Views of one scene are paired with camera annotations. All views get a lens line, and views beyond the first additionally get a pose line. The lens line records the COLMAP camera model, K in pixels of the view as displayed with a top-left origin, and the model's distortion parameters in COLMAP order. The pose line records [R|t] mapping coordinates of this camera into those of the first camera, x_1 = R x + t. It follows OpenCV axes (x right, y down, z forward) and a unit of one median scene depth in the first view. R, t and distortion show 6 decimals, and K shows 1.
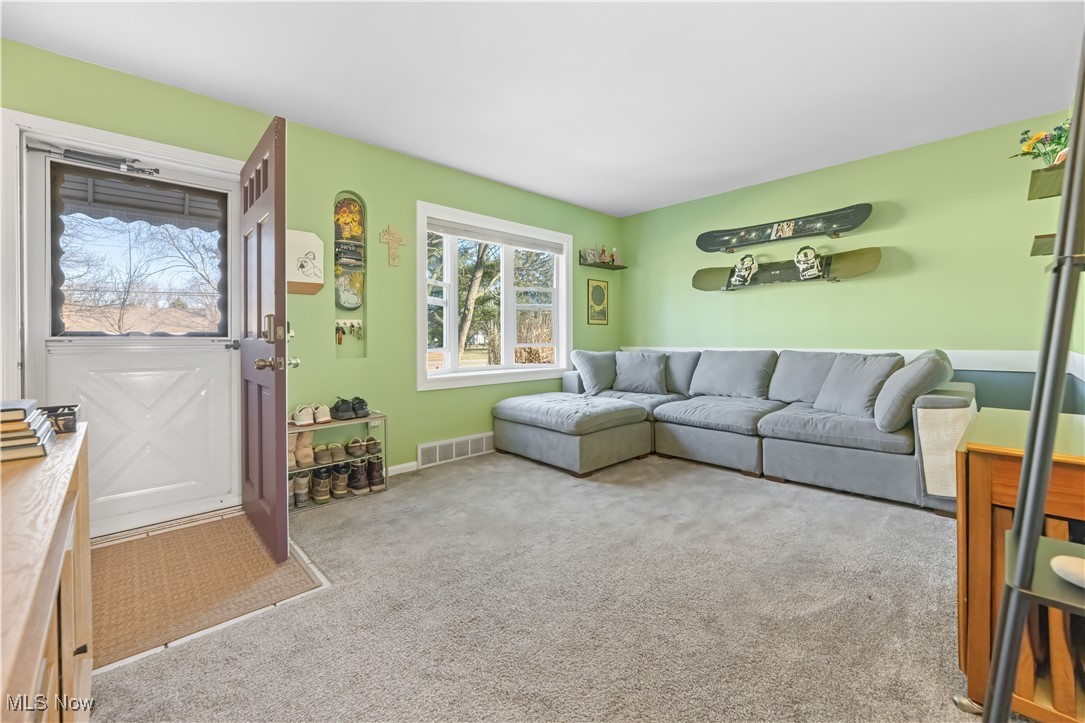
lens RADIAL K [[444.5, 0, 544.3], [0, 444.5, 340.1], [0, 0, 1]] dist [-0.007031, 0.000096]
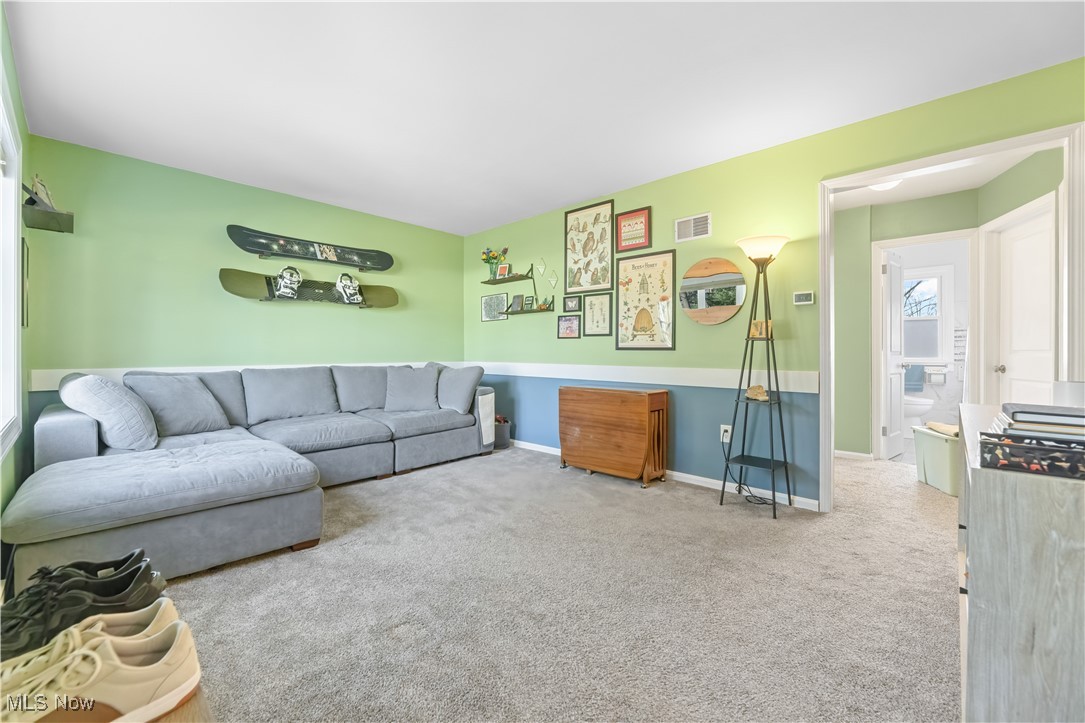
lens RADIAL K [[444.5, 0, 535.9], [0, 444.5, 353.9], [0, 0, 1]] dist [-0.007031, 0.000096]
pose [[-0.045244, 0.000881, 0.998976, -0.899822], [0.000948, 0.999999, -0.000839, -0.006508], [-0.998975, 0.000909, -0.045245, 0.899194]]
